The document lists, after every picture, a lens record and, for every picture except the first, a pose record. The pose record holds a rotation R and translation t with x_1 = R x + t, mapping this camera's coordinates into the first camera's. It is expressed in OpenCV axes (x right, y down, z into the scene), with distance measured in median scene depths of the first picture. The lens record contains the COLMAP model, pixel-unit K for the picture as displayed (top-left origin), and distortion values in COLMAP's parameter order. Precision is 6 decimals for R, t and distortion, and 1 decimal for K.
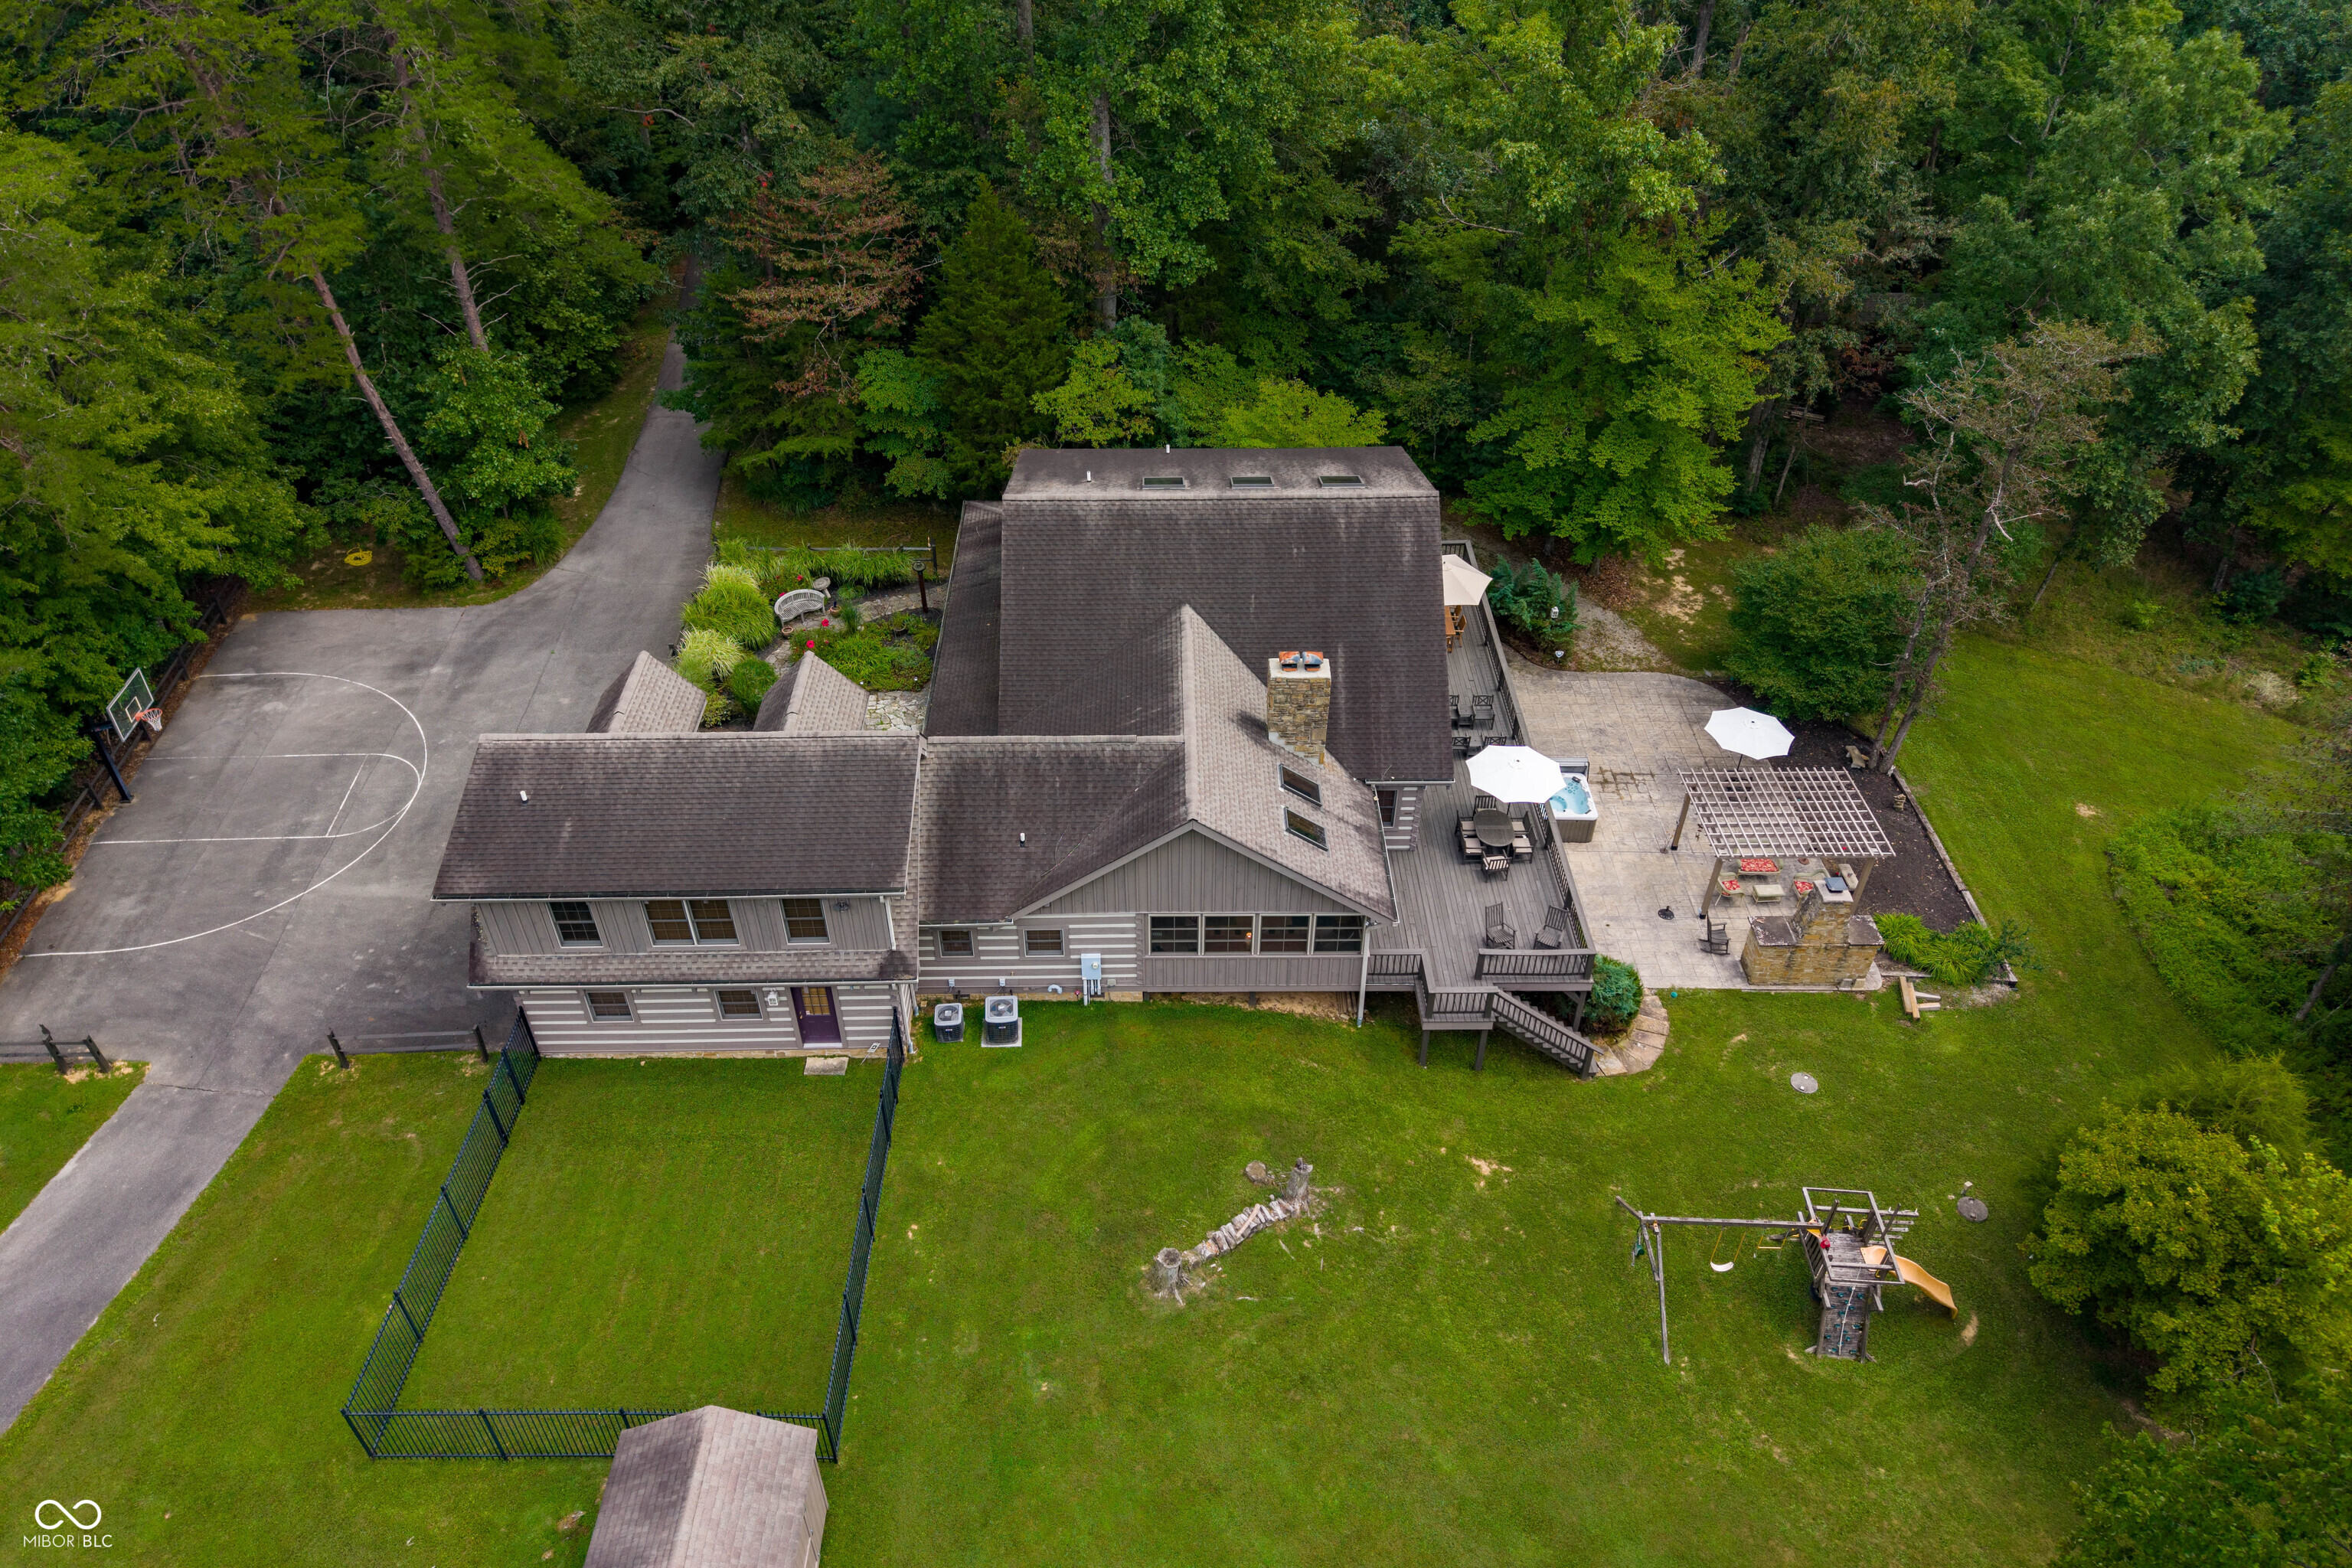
lens RADIAL K [[1568.8, 0, 1171.6], [0, 1568.8, 792.0], [0, 0, 1]] dist [0.021859, -0.023509]
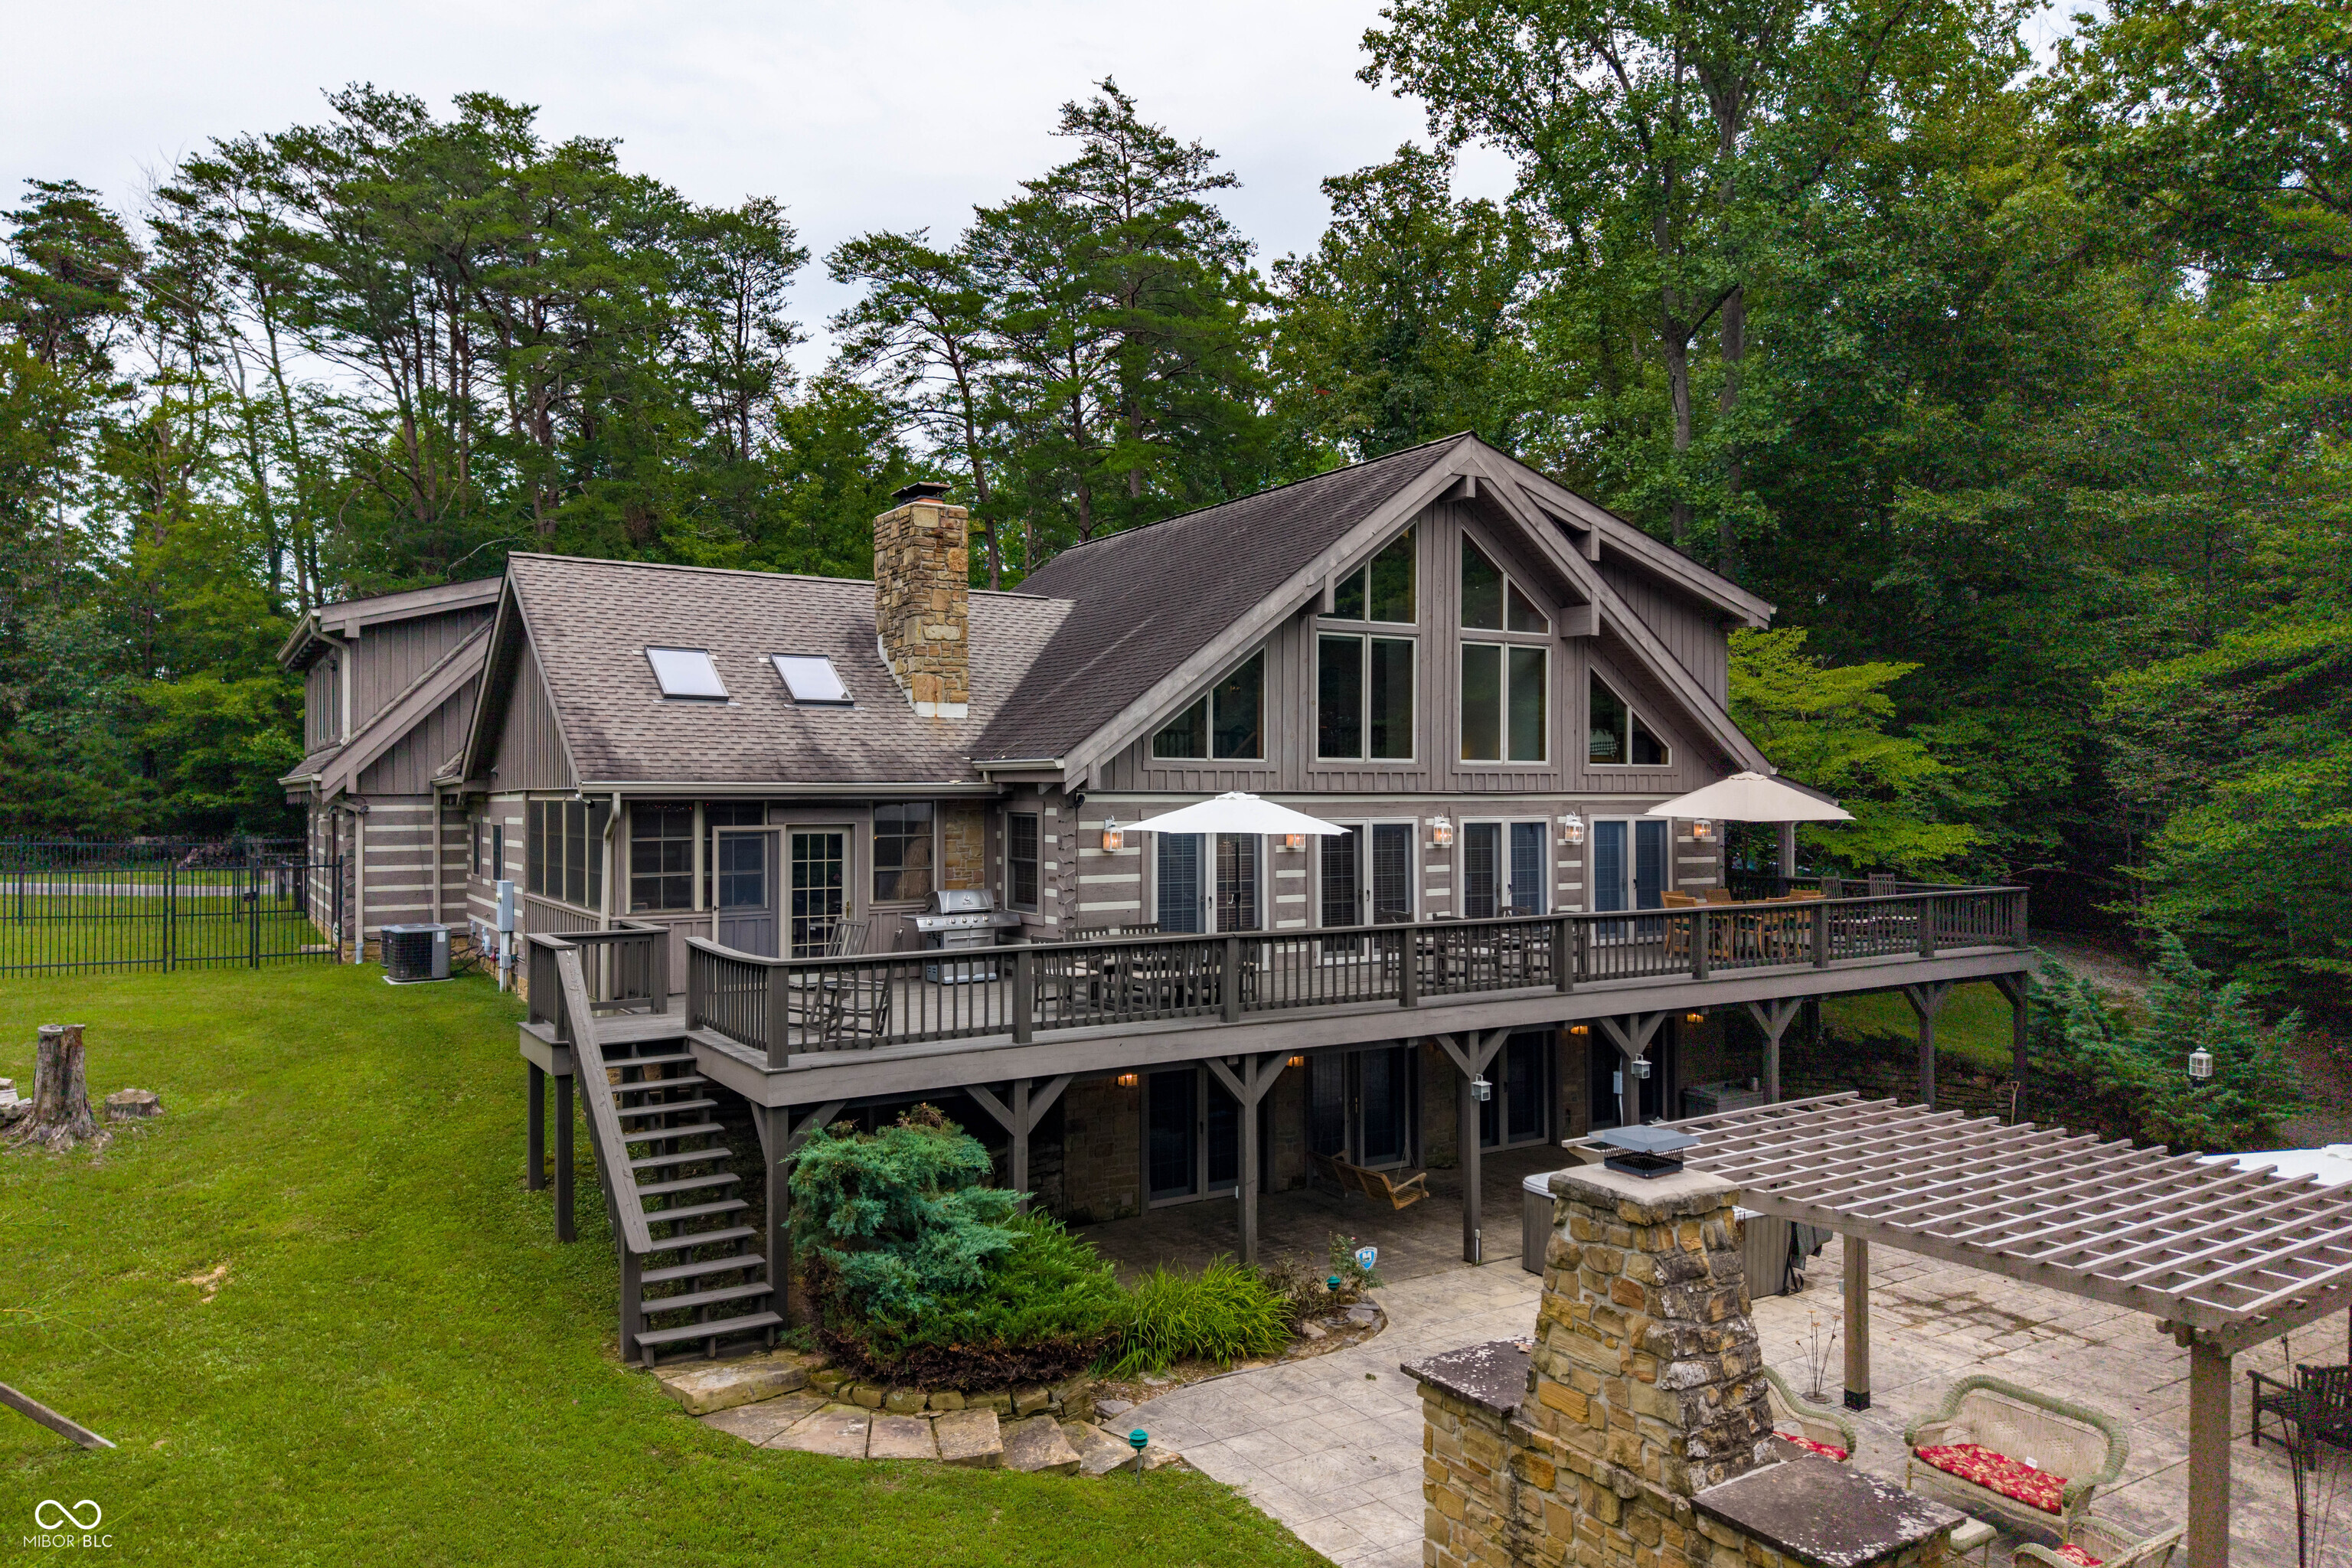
lens RADIAL K [[1574.0, 0, 1171.8], [0, 1574.0, 794.7], [0, 0, 1]] dist [0.007832, -0.007678]
pose [[0.520816, 0.000781, -0.853668, 0.587070], [-0.543814, 0.771141, -0.331072, 0.134053], [0.658040, 0.636664, 0.402047, 0.837352]]
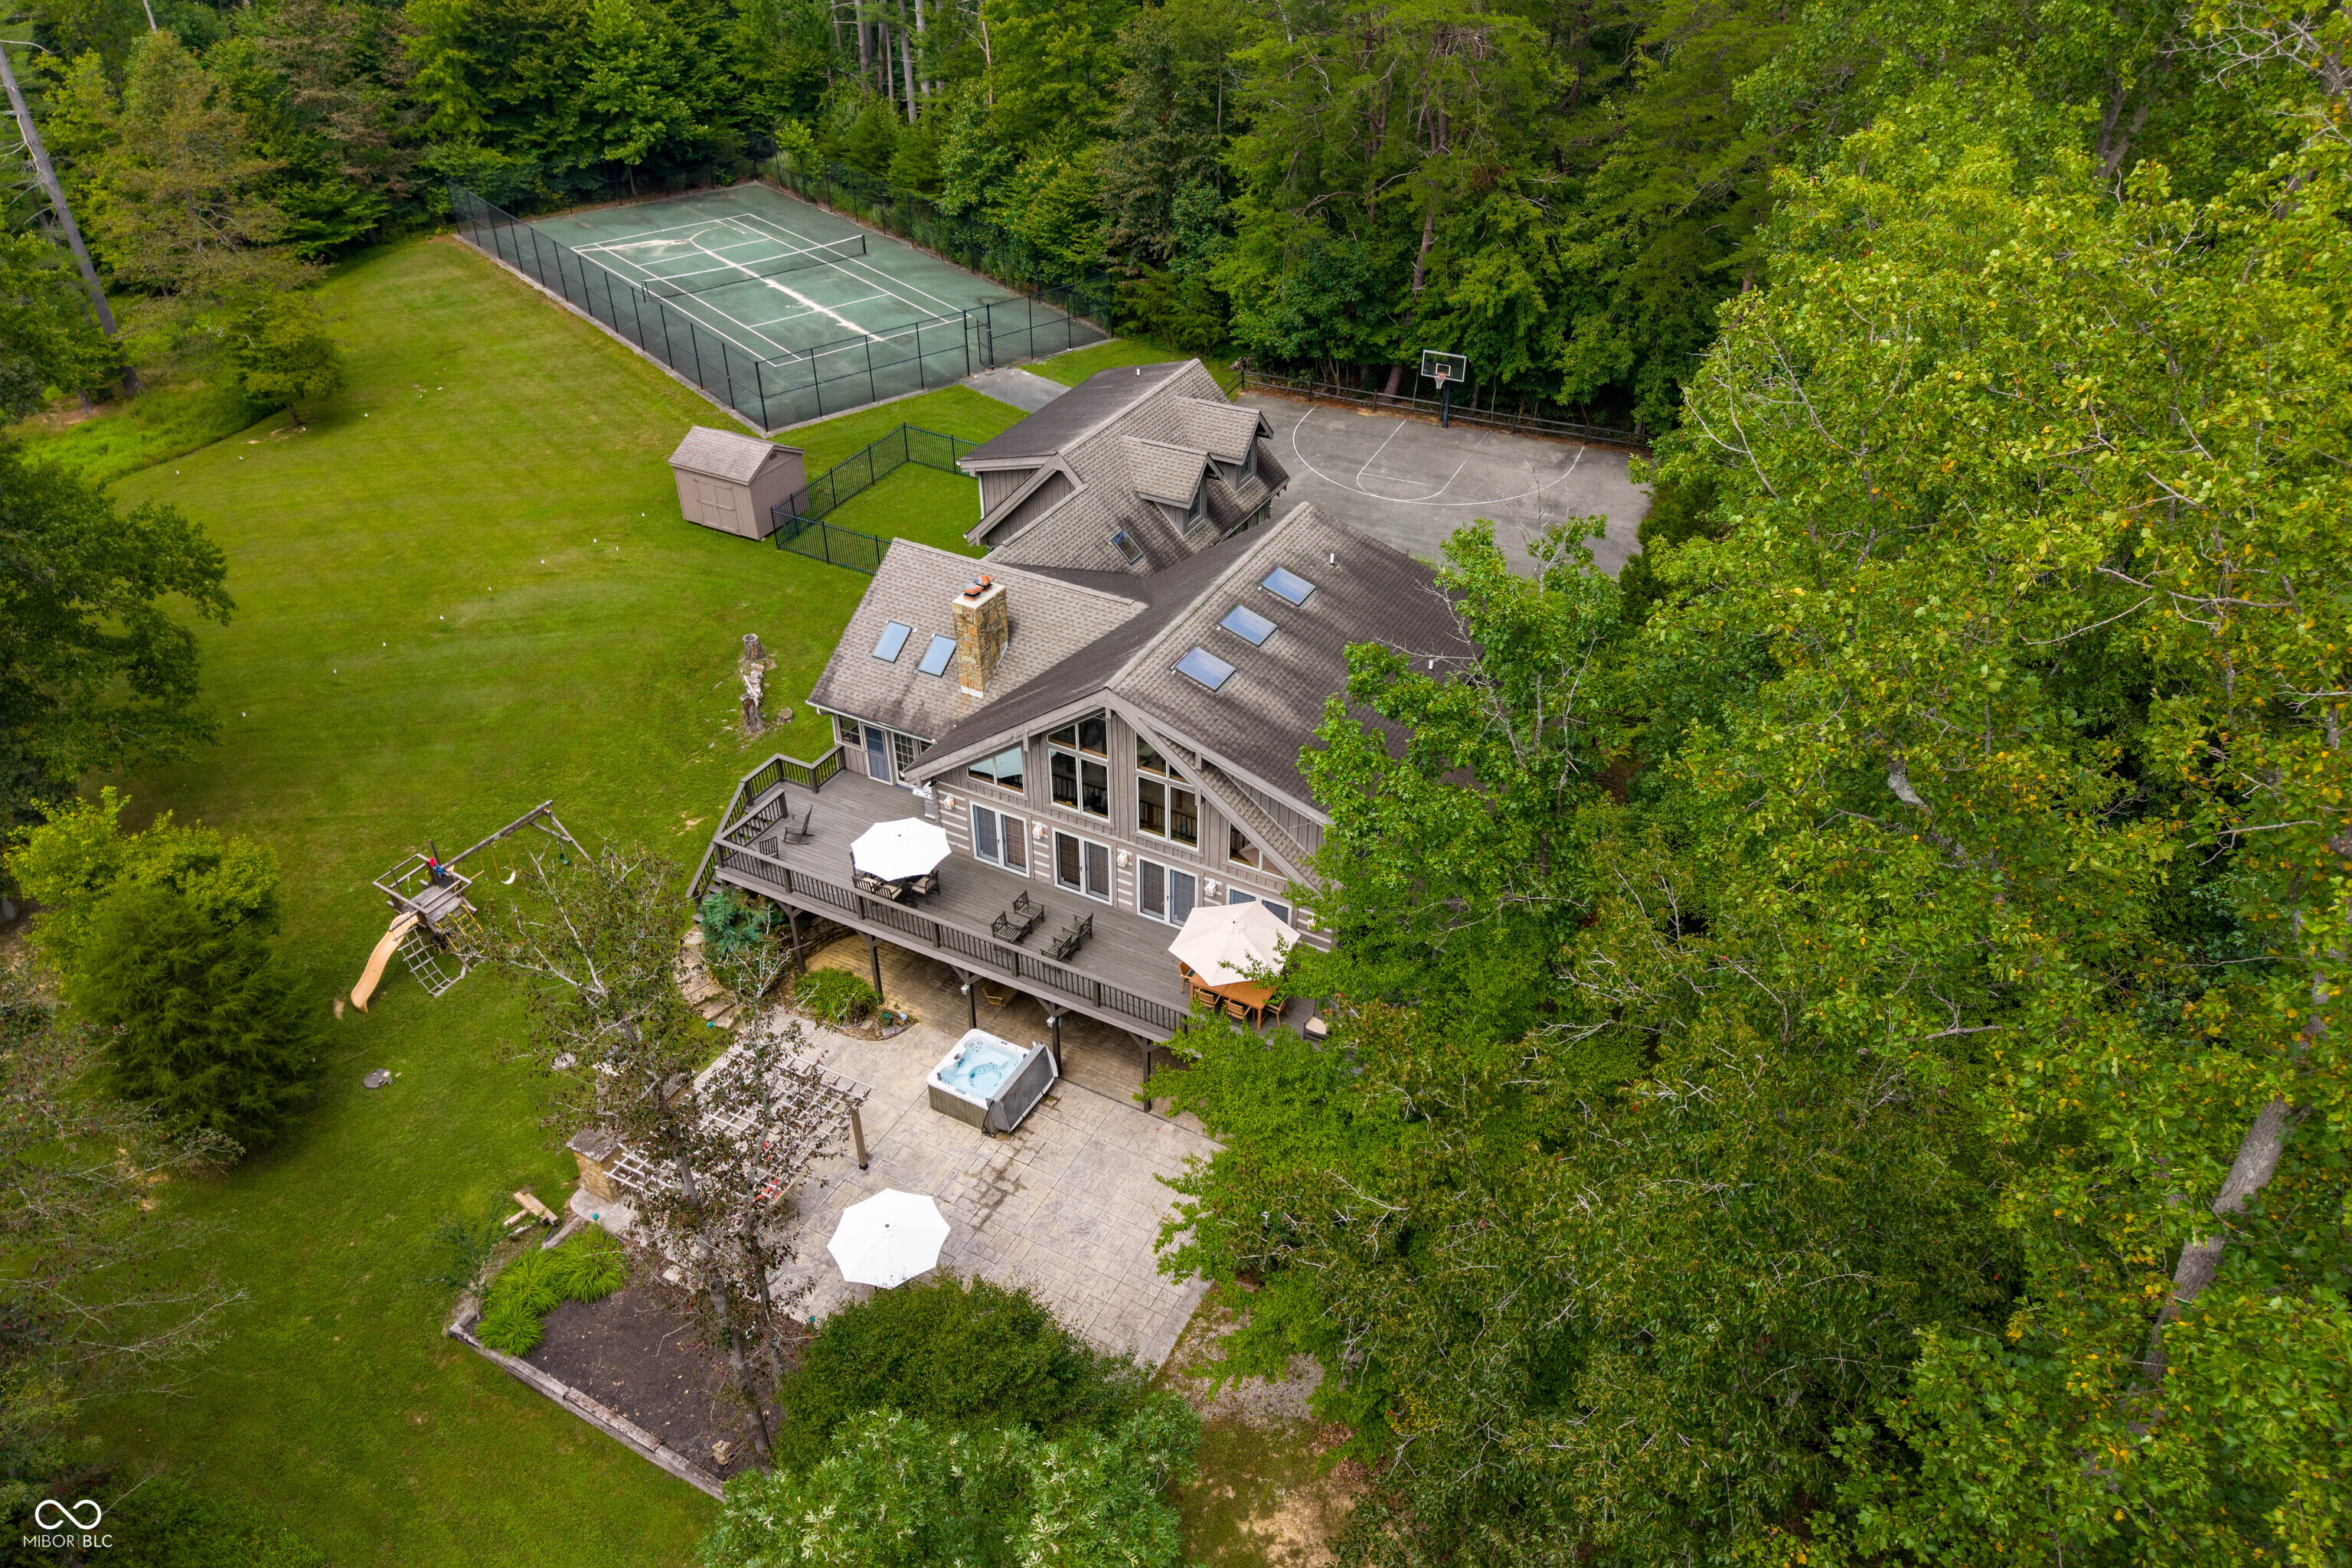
lens RADIAL K [[1568.8, 0, 1171.6], [0, 1568.8, 792.0], [0, 0, 1]] dist [0.021859, -0.023509]
pose [[-0.481960, 0.506234, -0.715151, 0.850699], [-0.558549, 0.451352, 0.695920, -0.835431], [0.675084, 0.734852, 0.065223, 1.056009]]
